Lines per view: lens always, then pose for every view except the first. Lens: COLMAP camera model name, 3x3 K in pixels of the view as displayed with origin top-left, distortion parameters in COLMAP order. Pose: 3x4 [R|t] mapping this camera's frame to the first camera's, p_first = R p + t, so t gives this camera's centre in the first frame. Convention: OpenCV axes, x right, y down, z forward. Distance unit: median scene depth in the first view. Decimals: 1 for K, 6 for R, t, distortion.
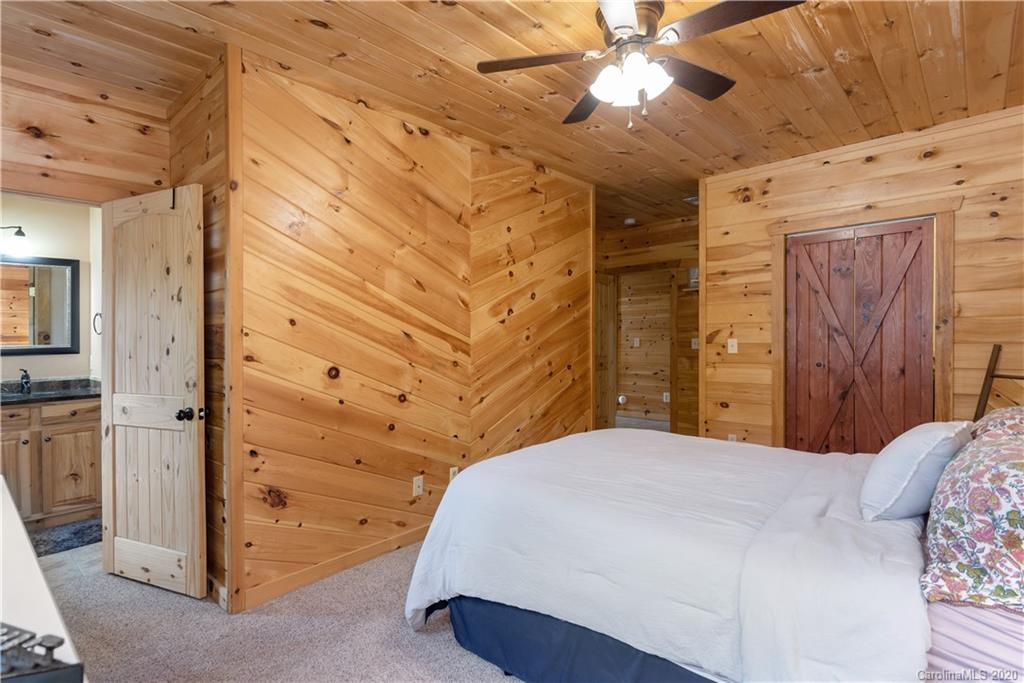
lens RADIAL K [[501.7, 0, 513.5], [0, 501.7, 338.9], [0, 0, 1]] dist [0.035470, -0.002600]
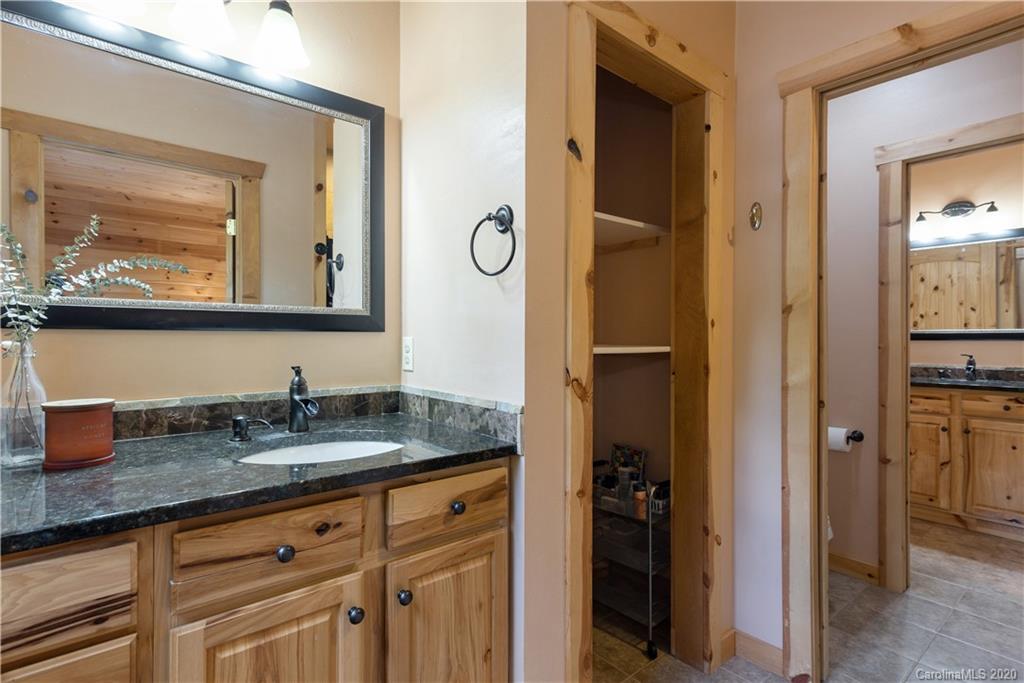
lens RADIAL K [[501.7, 0, 514.7], [0, 501.7, 335.4], [0, 0, 1]] dist [0.035470, -0.002600]
pose [[0.991459, 0.010078, -0.130027, -0.762734], [-0.009785, 0.999948, 0.002891, 0.033402], [0.130049, -0.001594, 0.991506, 0.673695]]
